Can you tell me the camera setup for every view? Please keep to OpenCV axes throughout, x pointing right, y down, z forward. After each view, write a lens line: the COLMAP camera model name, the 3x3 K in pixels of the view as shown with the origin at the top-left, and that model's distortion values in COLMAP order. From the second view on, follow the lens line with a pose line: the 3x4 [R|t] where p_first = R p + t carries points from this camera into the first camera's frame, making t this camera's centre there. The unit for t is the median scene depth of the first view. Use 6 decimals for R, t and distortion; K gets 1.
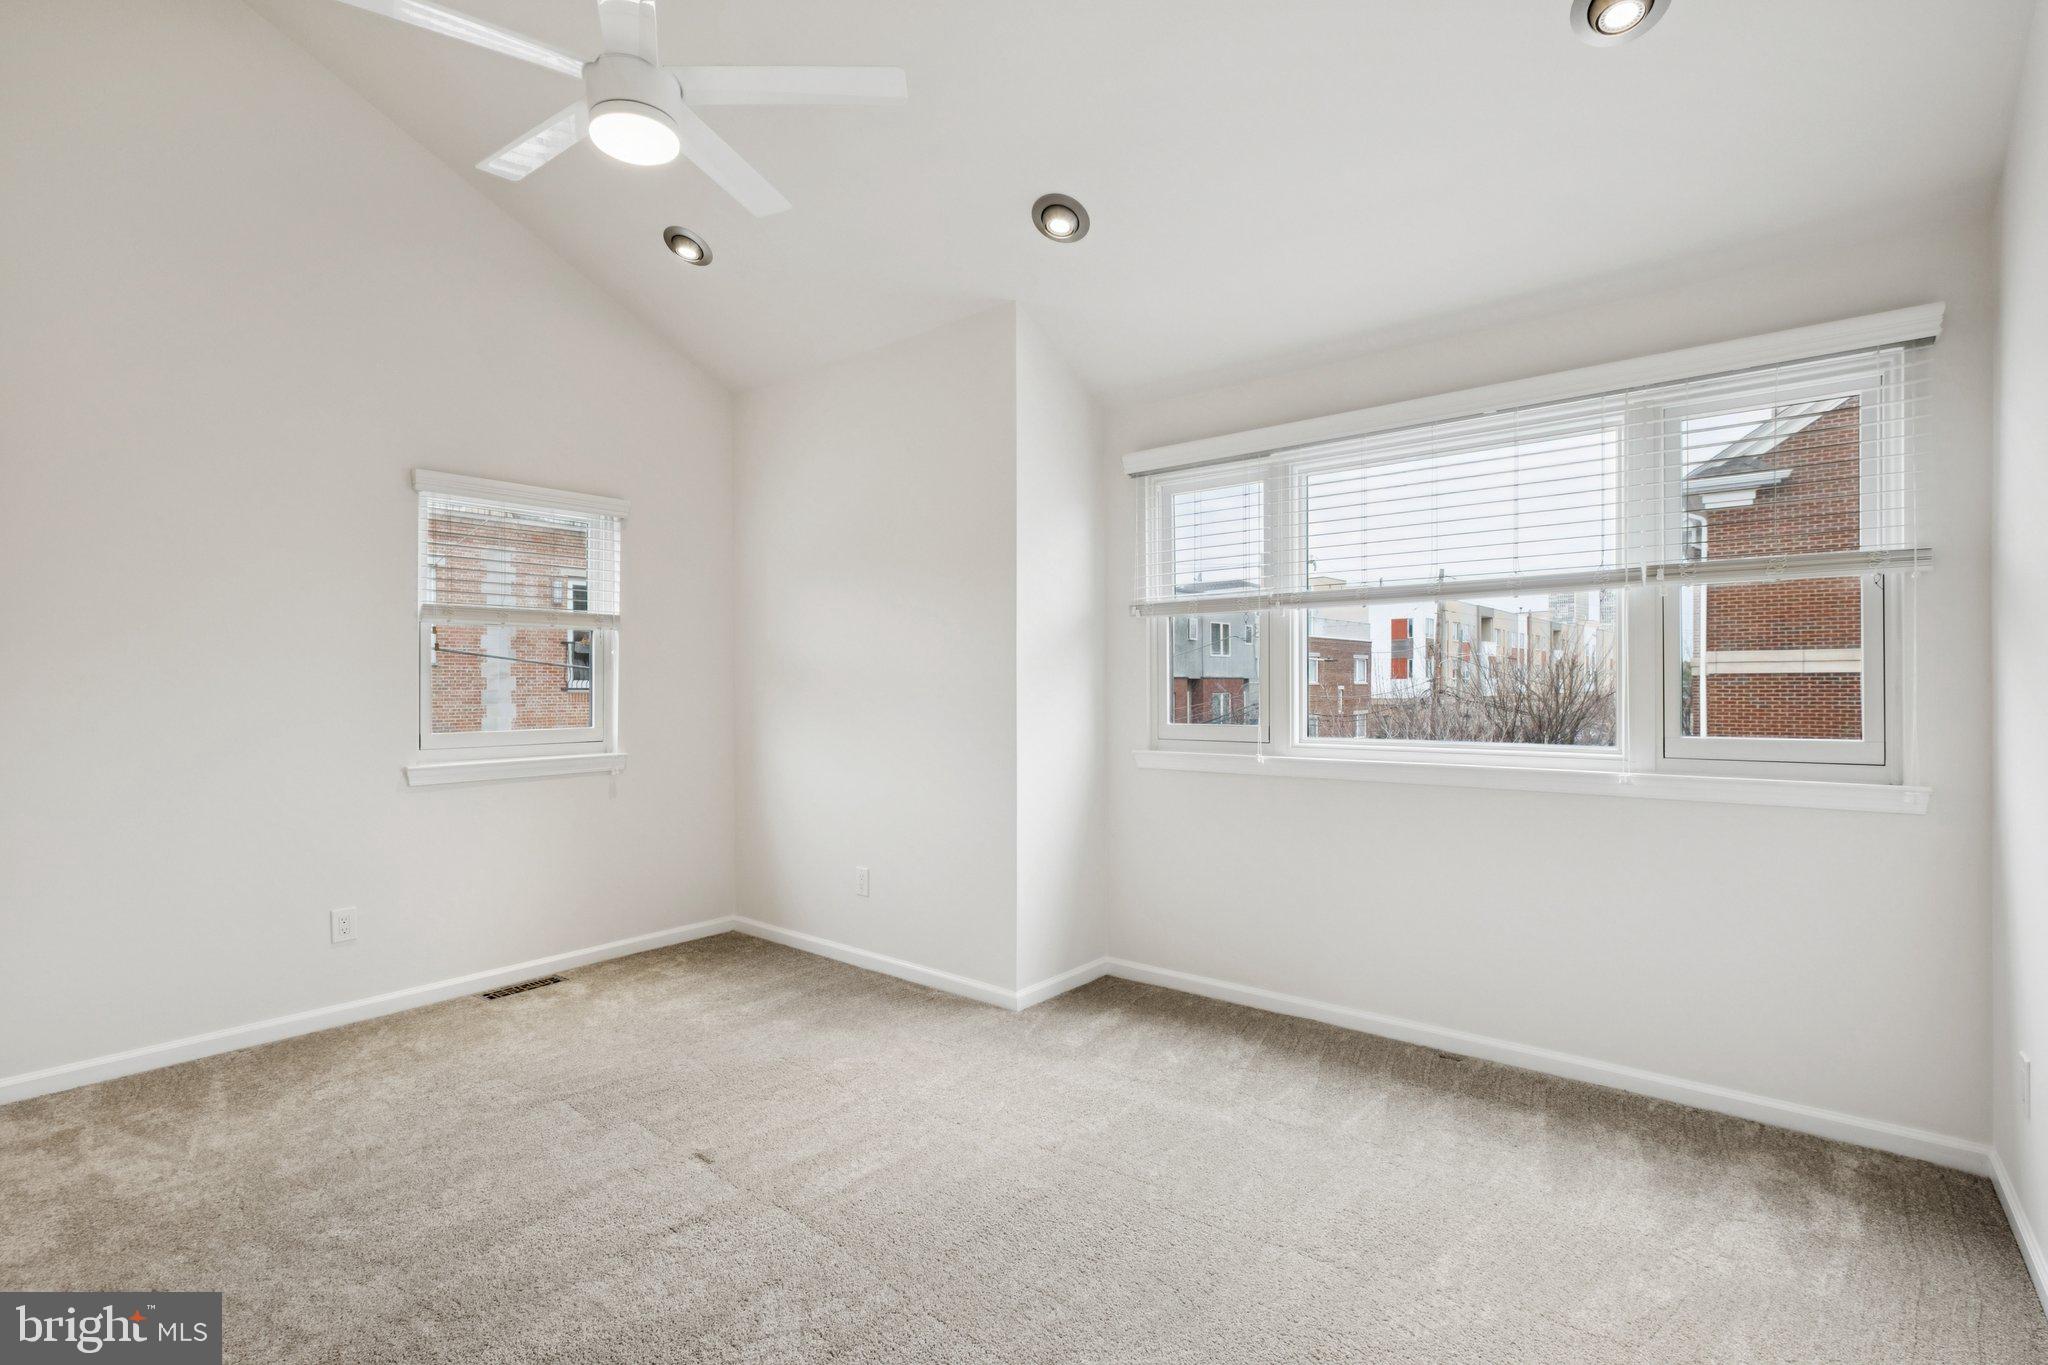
lens RADIAL K [[966.0, 0, 1010.6], [0, 966.0, 677.8], [0, 0, 1]] dist [-0.001546, -0.000601]
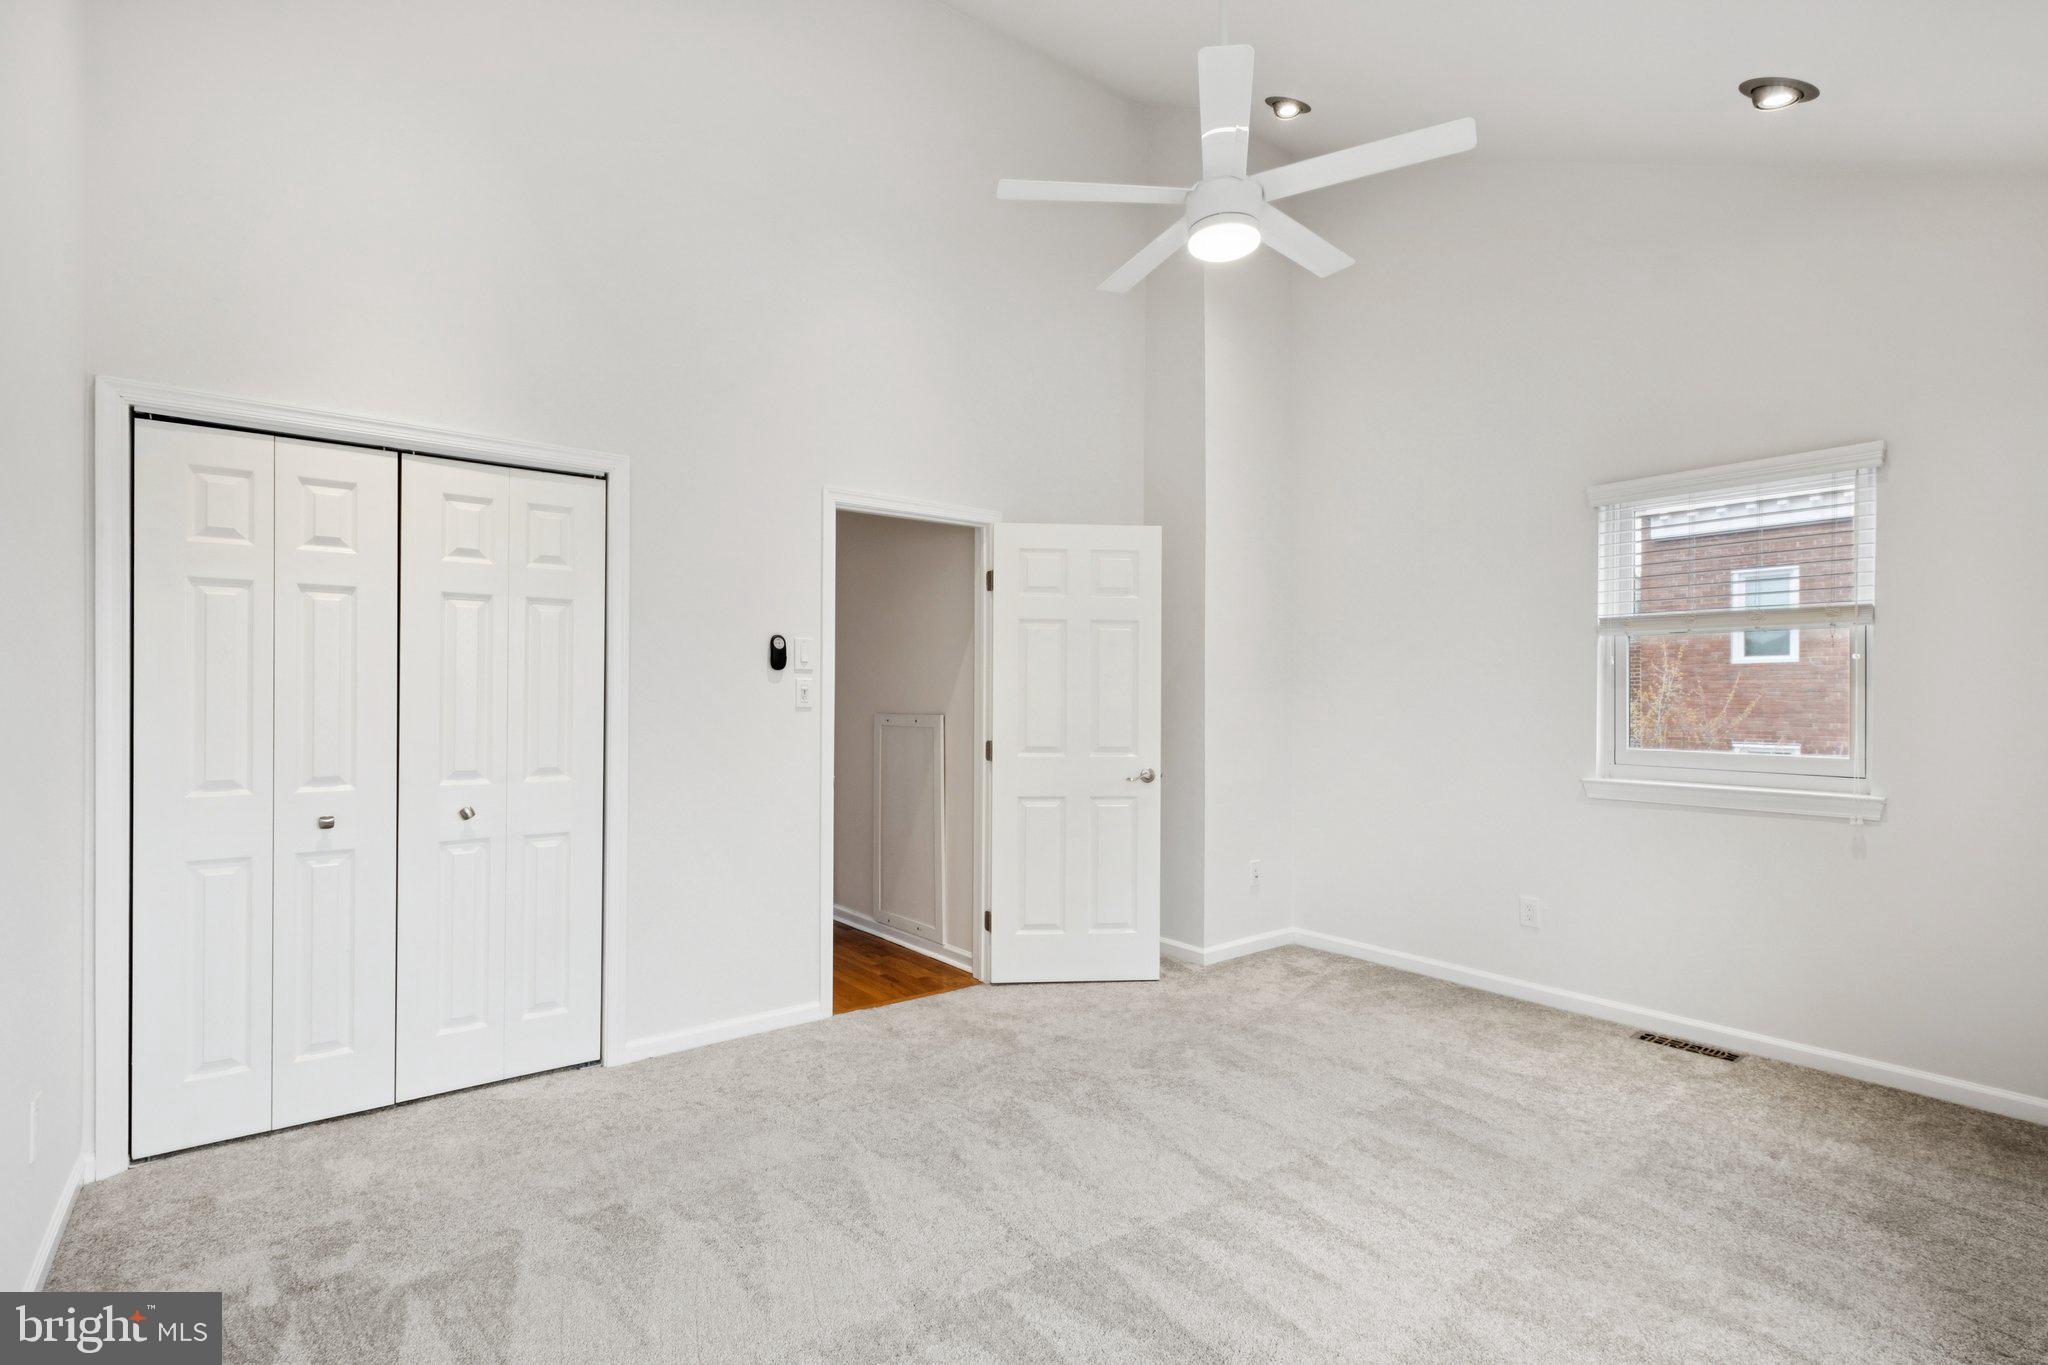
lens RADIAL K [[966.0, 0, 1015.1], [0, 966.0, 691.5], [0, 0, 1]] dist [-0.001546, -0.000601]
pose [[-0.216246, -0.001519, -0.976338, 0.532795], [-0.006684, 0.999978, -0.000075, 0.004531], [0.976316, 0.006510, -0.216251, 0.658809]]
